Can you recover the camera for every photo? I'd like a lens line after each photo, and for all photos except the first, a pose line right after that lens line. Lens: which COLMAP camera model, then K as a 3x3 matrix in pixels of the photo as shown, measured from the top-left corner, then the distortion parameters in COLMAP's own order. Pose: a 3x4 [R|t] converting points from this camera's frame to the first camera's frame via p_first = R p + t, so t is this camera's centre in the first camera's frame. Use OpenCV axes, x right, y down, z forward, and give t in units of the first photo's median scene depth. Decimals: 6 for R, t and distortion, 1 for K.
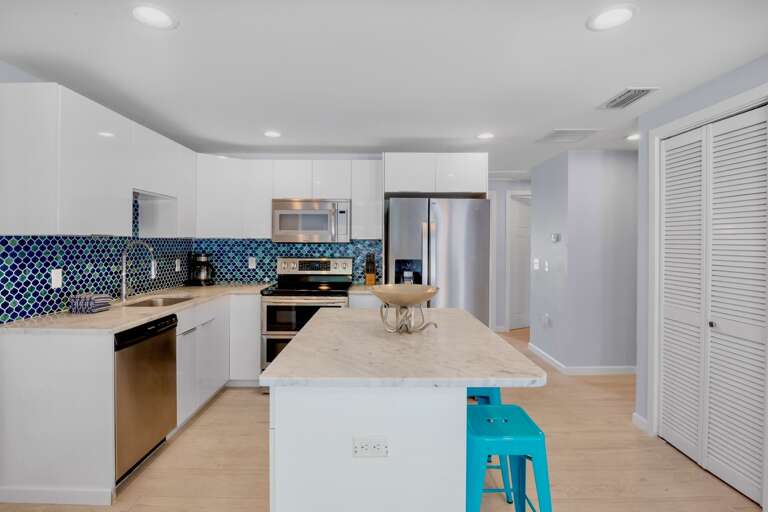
lens RADIAL K [[381.9, 0, 368.1], [0, 381.9, 240.7], [0, 0, 1]] dist [-0.005409, -0.000789]
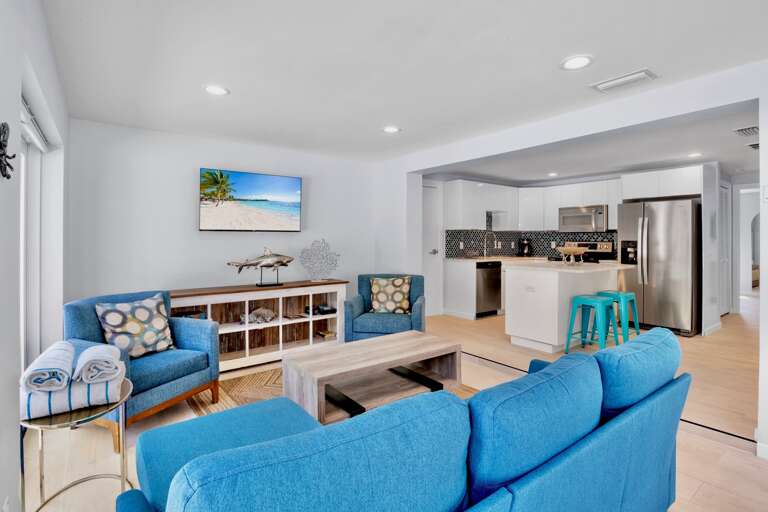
lens RADIAL K [[381.9, 0, 374.8], [0, 381.9, 240.6], [0, 0, 1]] dist [-0.005409, -0.000789]
pose [[0.582897, -0.000518, -0.812546, 0.740874], [0.001122, 0.999999, 0.000168, 0.044199], [0.812545, -0.001010, 0.582897, -0.783202]]
